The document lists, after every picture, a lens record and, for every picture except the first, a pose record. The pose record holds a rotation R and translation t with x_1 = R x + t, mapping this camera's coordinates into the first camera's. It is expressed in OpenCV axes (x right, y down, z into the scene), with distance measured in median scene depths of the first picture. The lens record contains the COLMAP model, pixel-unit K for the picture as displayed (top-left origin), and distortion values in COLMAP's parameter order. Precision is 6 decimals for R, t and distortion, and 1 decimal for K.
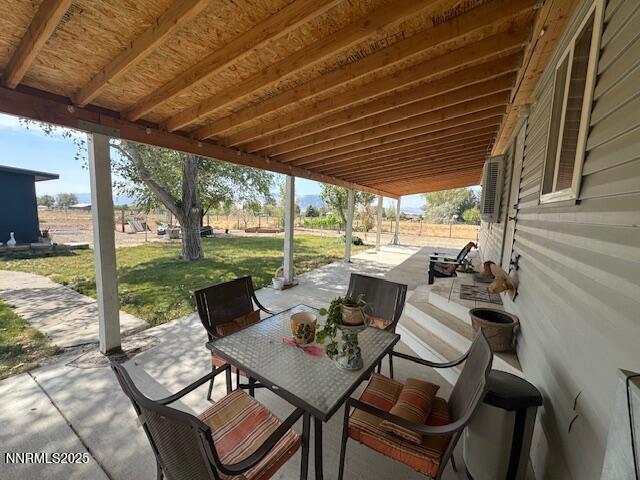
lens RADIAL K [[259.0, 0, 321.0], [0, 259.0, 238.8], [0, 0, 1]] dist [-0.002476, -0.000794]
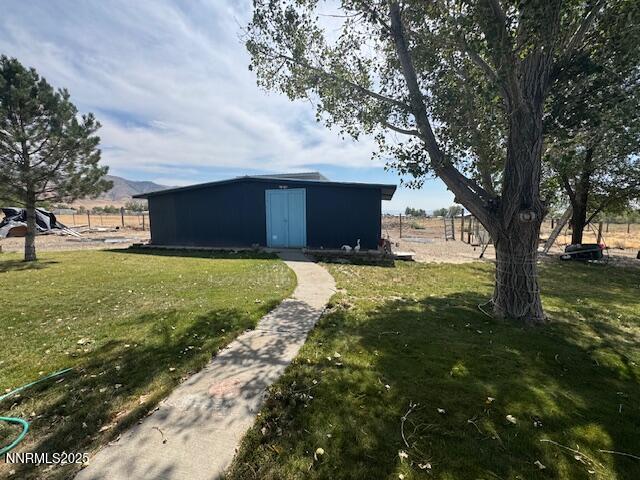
lens RADIAL K [[259.0, 0, 321.1], [0, 259.0, 238.5], [0, 0, 1]] dist [-0.002476, -0.000794]
pose [[0.306942, 0.056652, -0.950040, -0.459897], [-0.090123, 0.995471, 0.030244, -0.155386], [0.947451, 0.076338, 0.310658, 1.527774]]
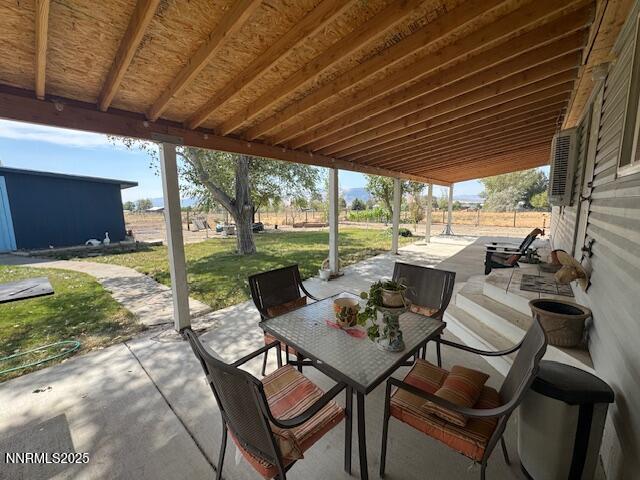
lens RADIAL K [[259.0, 0, 319.2], [0, 259.0, 238.6], [0, 0, 1]] dist [-0.002476, -0.000794]
pose [[0.982480, -0.021529, -0.185121, 0.015658], [0.025551, 0.999486, 0.019368, 0.016740], [0.184609, -0.023759, 0.982525, -0.024856]]
